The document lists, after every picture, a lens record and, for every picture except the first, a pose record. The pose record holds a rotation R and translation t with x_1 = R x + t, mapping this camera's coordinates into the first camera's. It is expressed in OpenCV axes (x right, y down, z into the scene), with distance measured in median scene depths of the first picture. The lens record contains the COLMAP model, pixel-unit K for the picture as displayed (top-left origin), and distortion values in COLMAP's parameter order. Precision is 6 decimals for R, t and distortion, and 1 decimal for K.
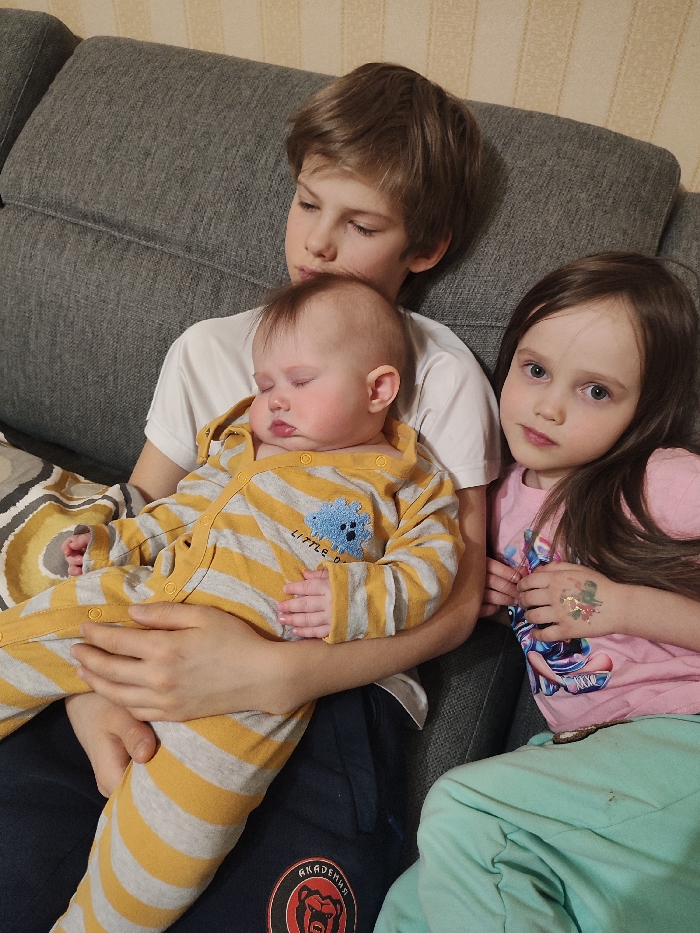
lens RADIAL K [[644.9, 0, 347.8], [0, 644.9, 465.0], [0, 0, 1]] dist [-0.009089, -0.002725]
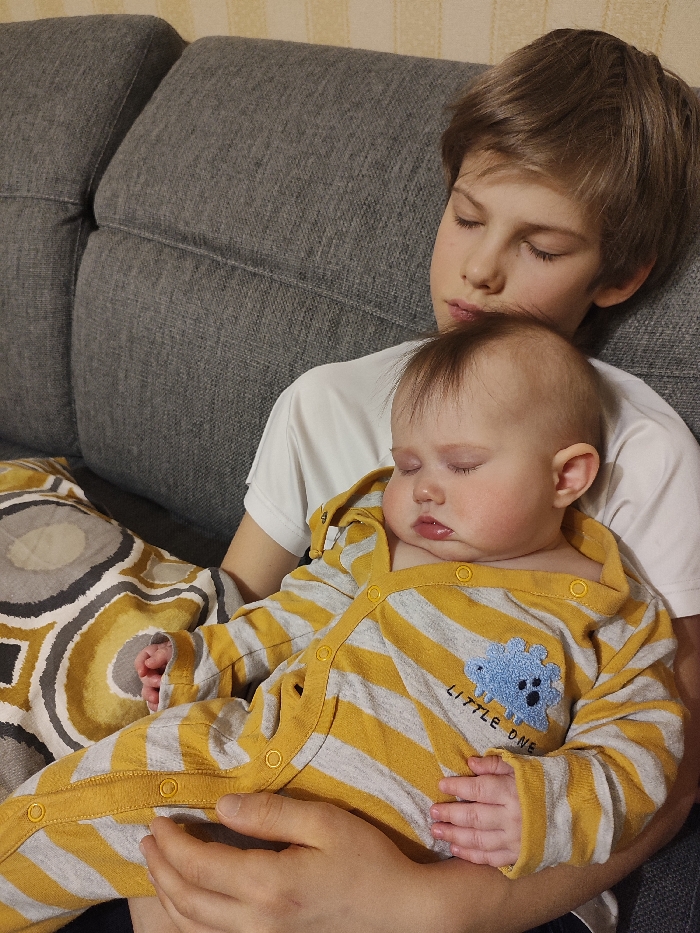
lens RADIAL K [[654.6, 0, 348.5], [0, 654.6, 466.6], [0, 0, 1]] dist [0.004796, -0.037068]
pose [[0.990117, 0.032387, -0.136449, -0.084814], [-0.036266, 0.999003, -0.026039, -0.090459], [0.135470, 0.030730, 0.990305, 0.232085]]
